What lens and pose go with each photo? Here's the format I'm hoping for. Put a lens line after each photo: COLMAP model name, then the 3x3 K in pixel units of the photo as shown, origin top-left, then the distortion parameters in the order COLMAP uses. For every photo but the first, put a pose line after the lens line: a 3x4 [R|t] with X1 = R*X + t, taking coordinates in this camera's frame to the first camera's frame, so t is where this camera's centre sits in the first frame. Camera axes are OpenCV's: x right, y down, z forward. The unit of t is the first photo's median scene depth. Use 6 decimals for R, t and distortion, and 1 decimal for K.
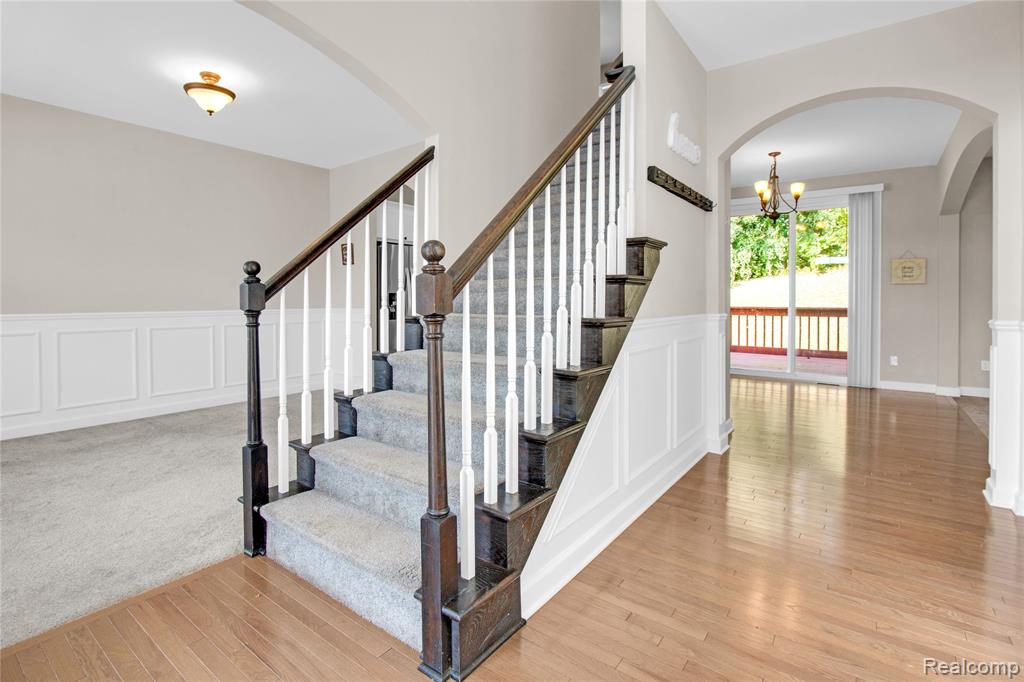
lens RADIAL K [[474.1, 0, 531.3], [0, 474.1, 301.2], [0, 0, 1]] dist [0.015477, 0.000074]
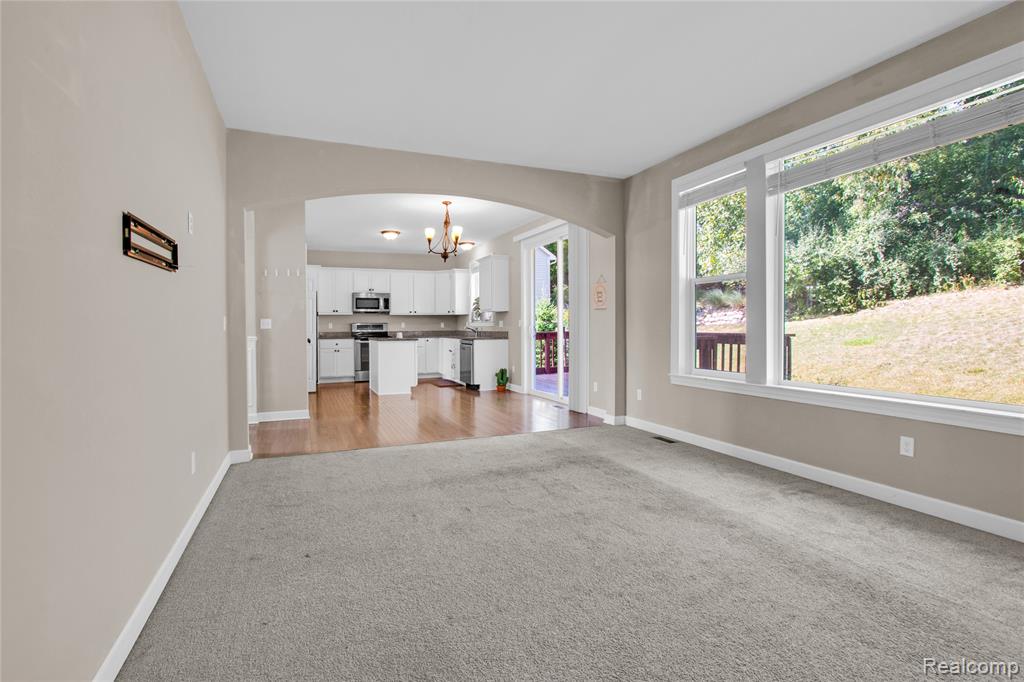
lens RADIAL K [[480.4, 0, 509.0], [0, 480.4, 328.2], [0, 0, 1]] dist [-0.014065, -0.000140]
pose [[0.853956, -0.002421, -0.520339, 1.123296], [0.003168, 0.999995, 0.000548, 0.002203], [0.520335, -0.002116, 0.853960, 0.058015]]
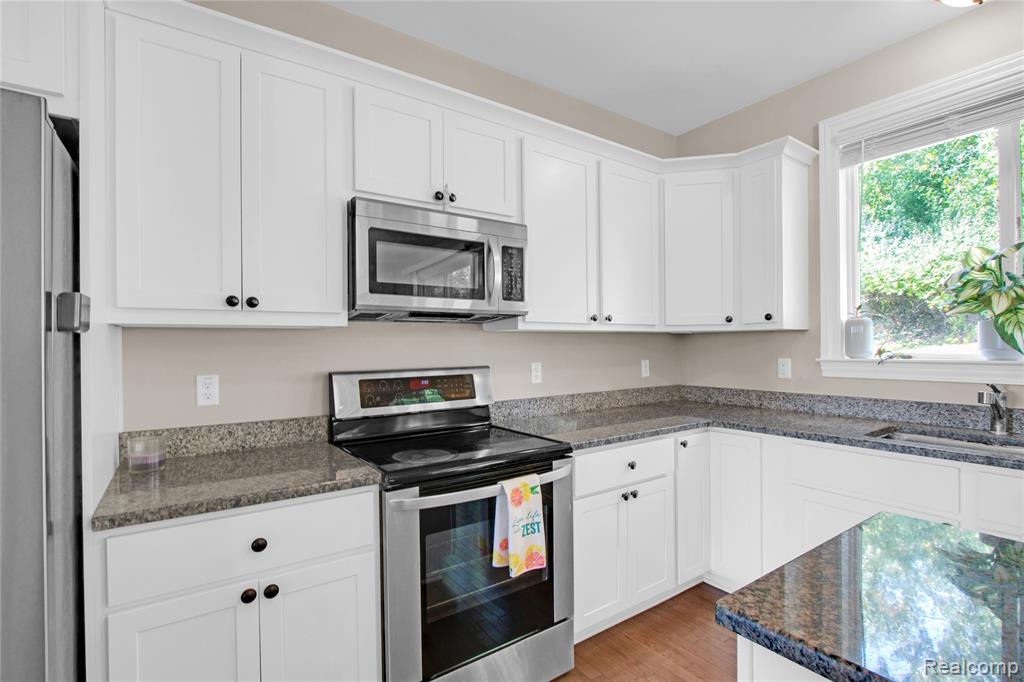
lens RADIAL K [[480.6, 0, 512.4], [0, 480.6, 346.3], [0, 0, 1]] dist [-0.014180, -0.000071]
pose [[0.940530, -0.009131, -0.339589, -0.002820], [0.007721, 0.999955, -0.005505, -0.031103], [0.339624, 0.002555, 0.940558, 0.949828]]
